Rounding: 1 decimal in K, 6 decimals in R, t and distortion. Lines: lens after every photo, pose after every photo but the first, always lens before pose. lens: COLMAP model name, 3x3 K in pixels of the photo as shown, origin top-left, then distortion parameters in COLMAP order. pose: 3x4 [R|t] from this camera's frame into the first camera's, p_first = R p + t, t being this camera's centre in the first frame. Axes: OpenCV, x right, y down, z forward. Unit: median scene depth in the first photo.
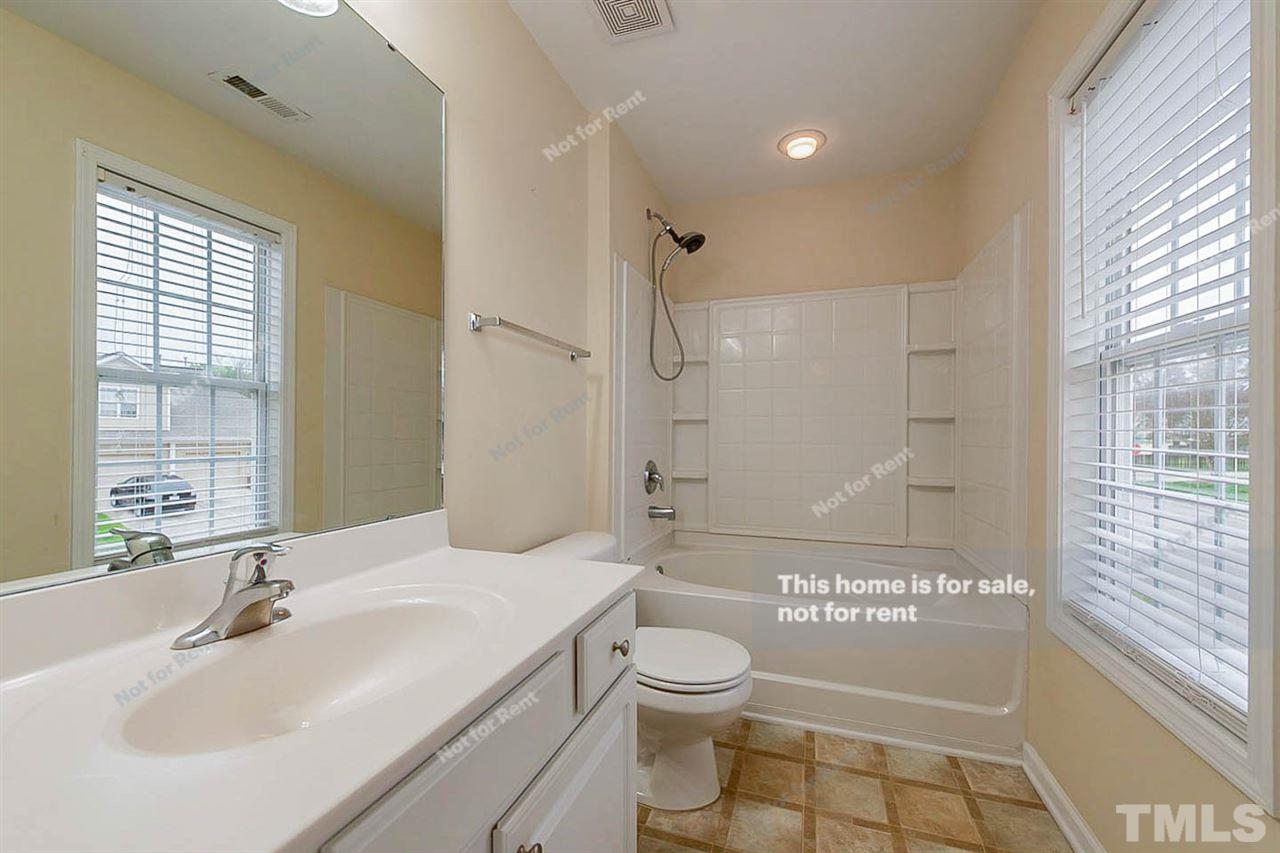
lens RADIAL K [[511.5, 0, 640.0], [0, 511.5, 435.7], [0, 0, 1]] dist [0.009131, -0.002230]
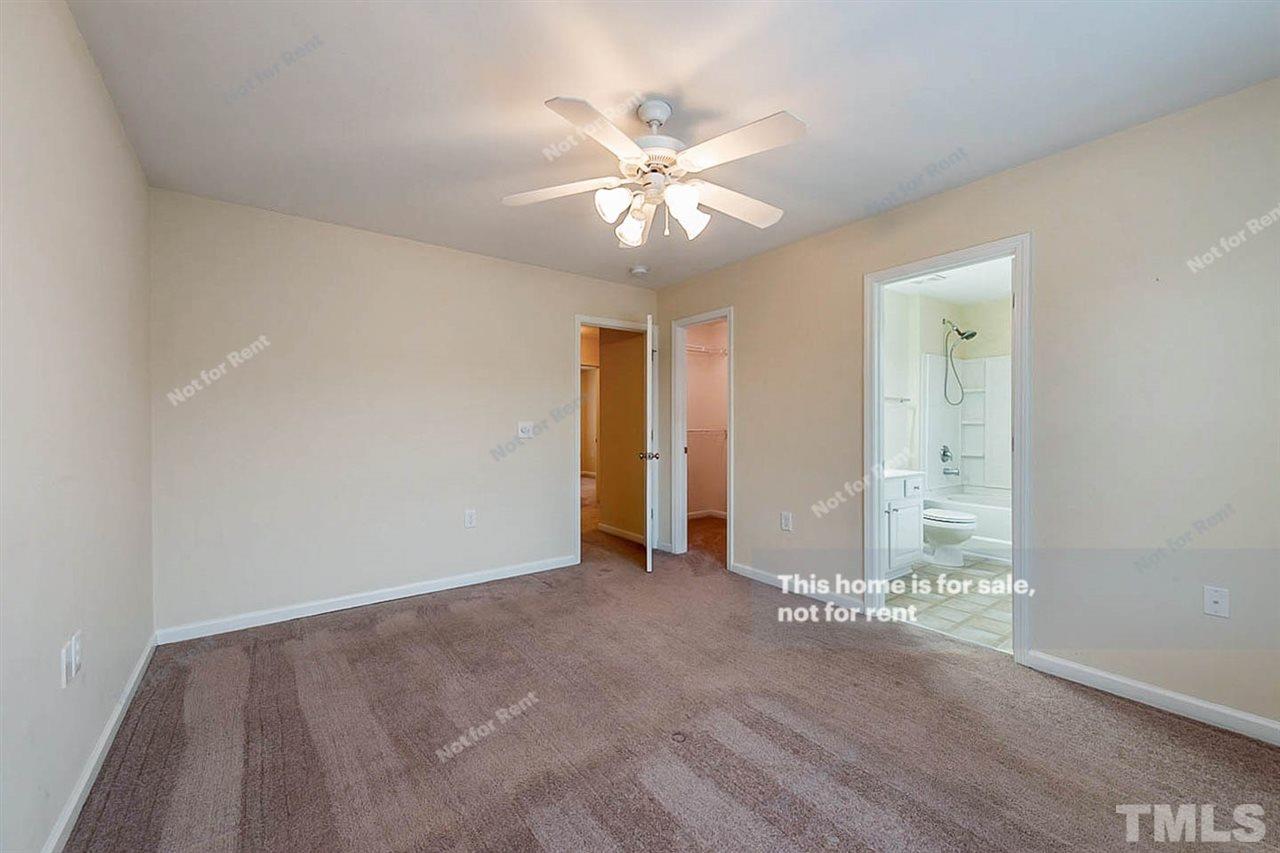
lens RADIAL K [[511.5, 0, 636.8], [0, 511.5, 427.7], [0, 0, 1]] dist [0.009131, -0.002230]
pose [[0.826606, 0.000019, -0.562781, 0.154167], [0.004132, 0.999973, 0.006102, -0.038058], [0.562766, -0.007369, 0.826583, -1.336380]]
